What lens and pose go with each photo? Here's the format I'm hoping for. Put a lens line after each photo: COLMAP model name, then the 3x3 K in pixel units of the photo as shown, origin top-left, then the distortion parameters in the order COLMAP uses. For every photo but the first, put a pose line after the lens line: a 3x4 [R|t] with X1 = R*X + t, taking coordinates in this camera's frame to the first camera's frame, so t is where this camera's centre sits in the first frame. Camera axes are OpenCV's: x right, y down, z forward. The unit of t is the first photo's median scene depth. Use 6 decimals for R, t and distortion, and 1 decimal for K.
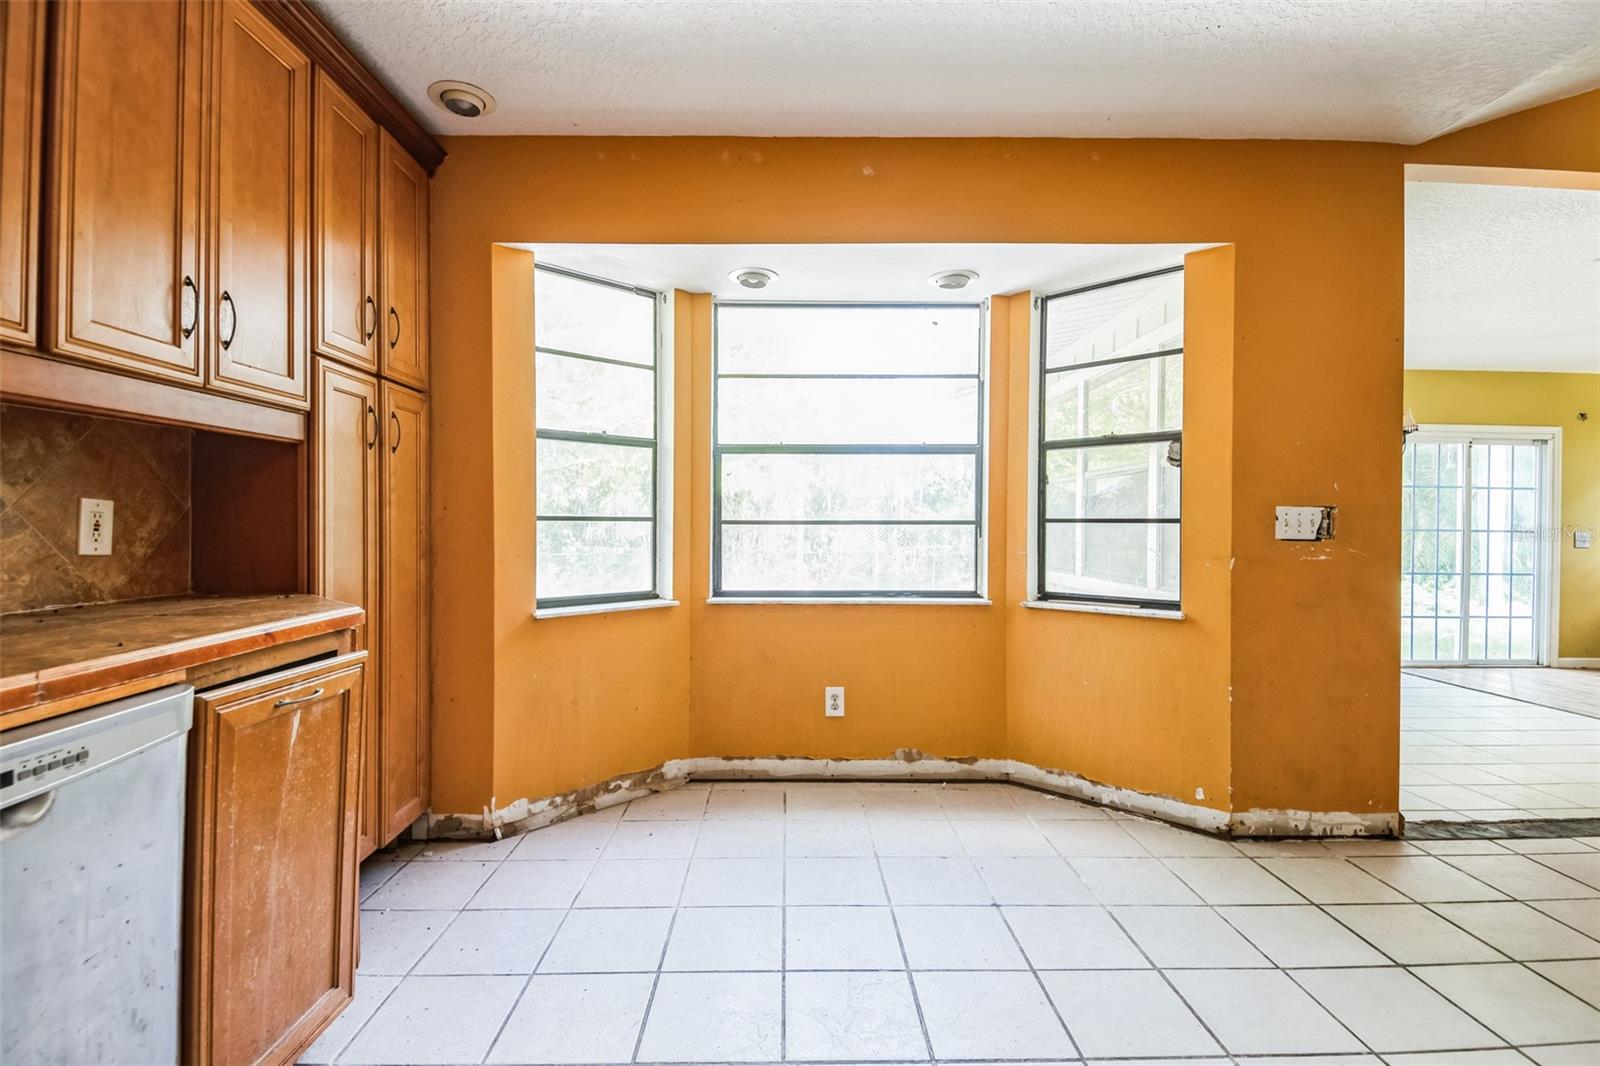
lens RADIAL K [[716.2, 0, 800.0], [0, 716.2, 533.0], [0, 0, 1]] dist [0.039363, -0.030120]
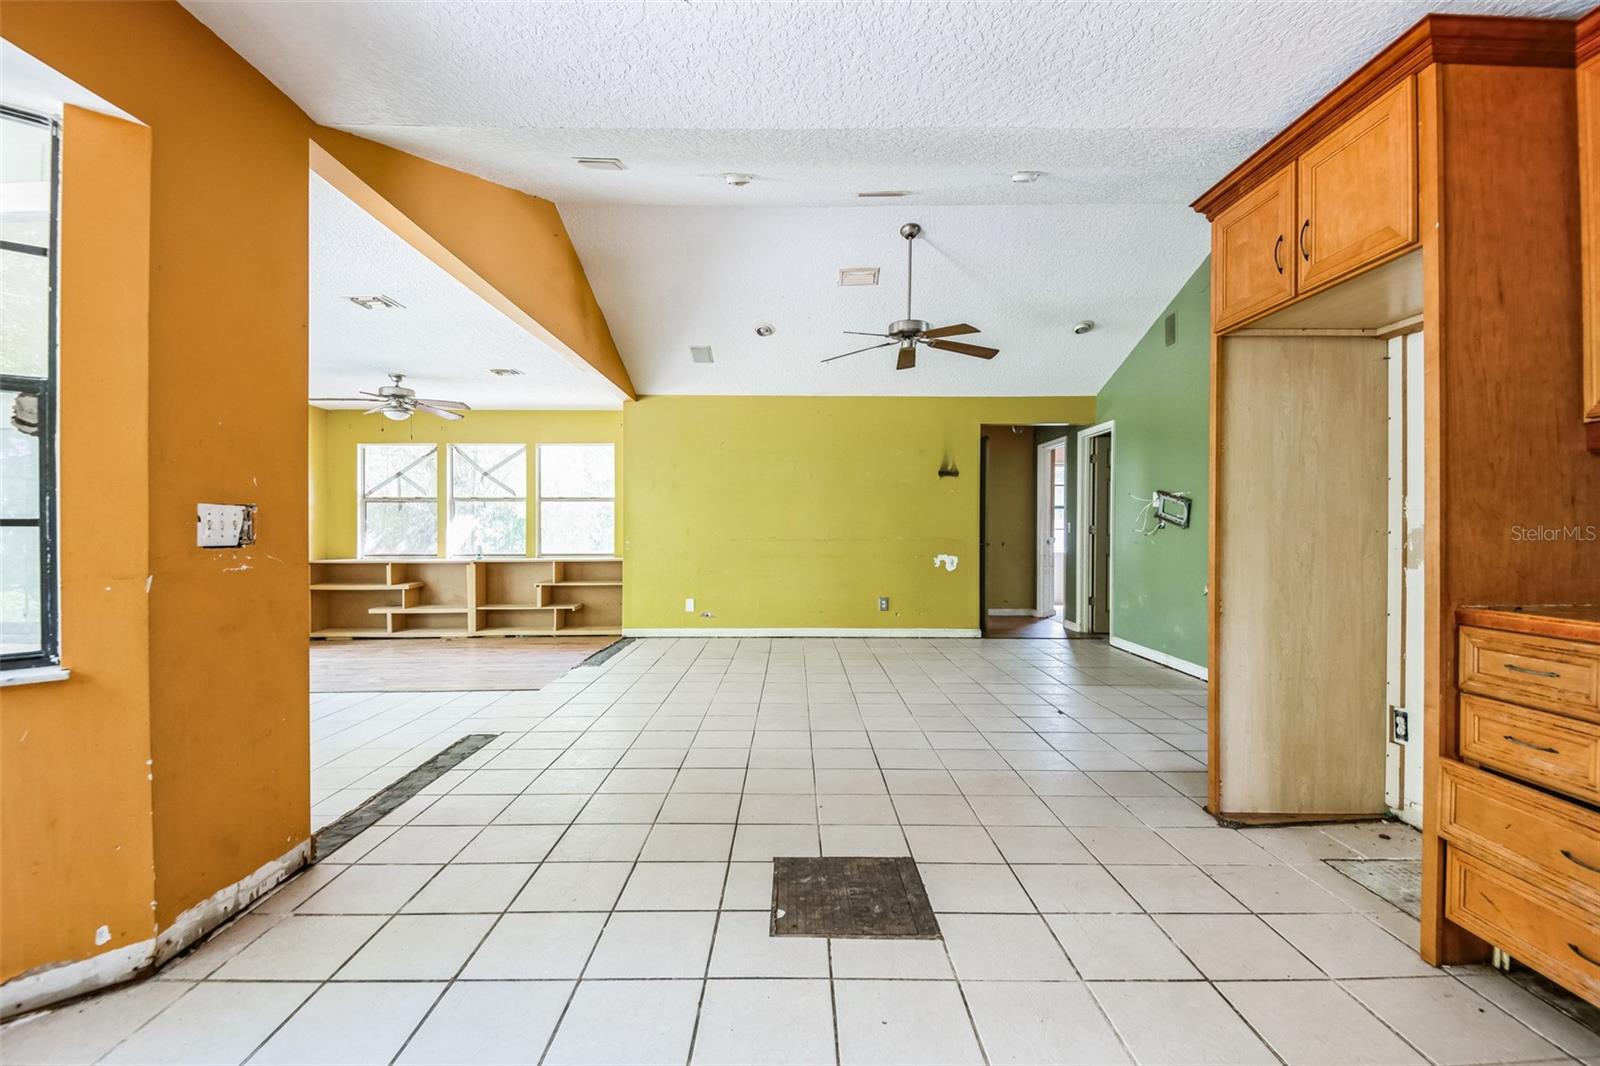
lens RADIAL K [[724.3, 0, 793.0], [0, 724.3, 530.3], [0, 0, 1]] dist [0.039542, -0.029804]
pose [[0.009963, -0.009469, 0.999906, -0.104935], [0.012349, 0.999880, 0.009345, -0.008194], [-0.999874, 0.012254, 0.010079, 0.366602]]
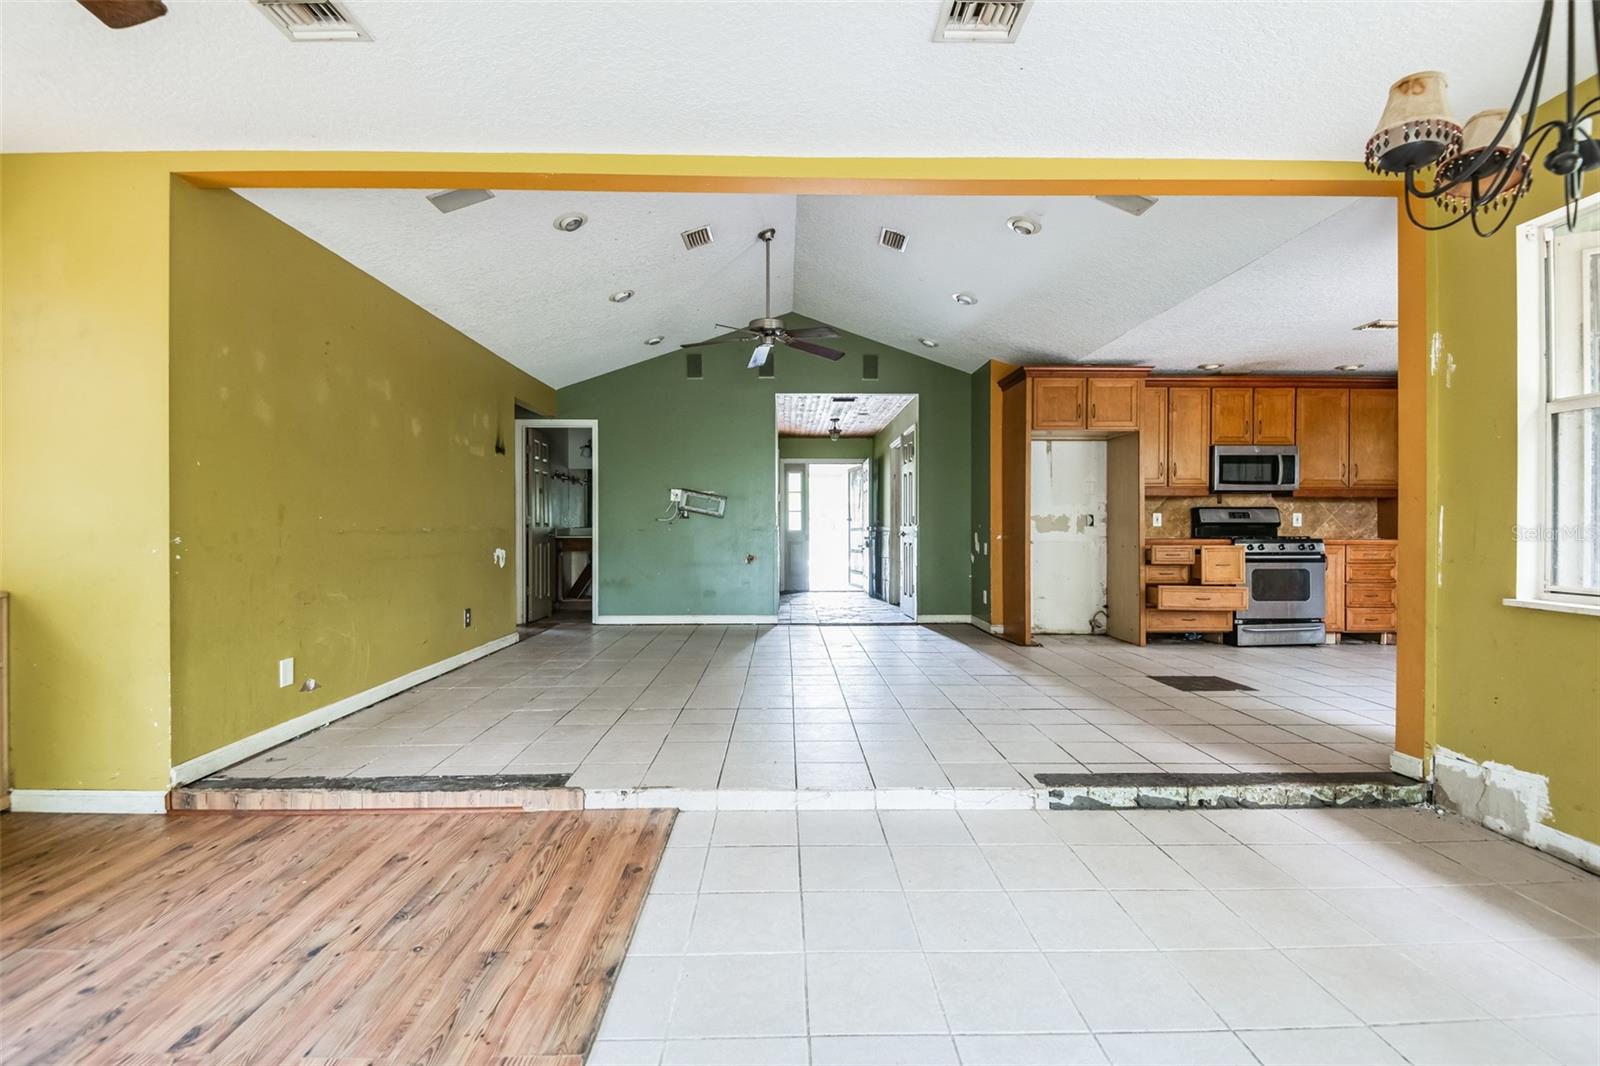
lens RADIAL K [[728.2, 0, 797.3], [0, 728.2, 523.3], [0, 0, 1]] dist [0.046812, -0.033419]
pose [[-0.999899, -0.007272, -0.012217, 1.809573], [-0.007367, 0.999943, 0.007785, 0.014955], [0.012160, 0.007874, -0.999895, 2.180710]]
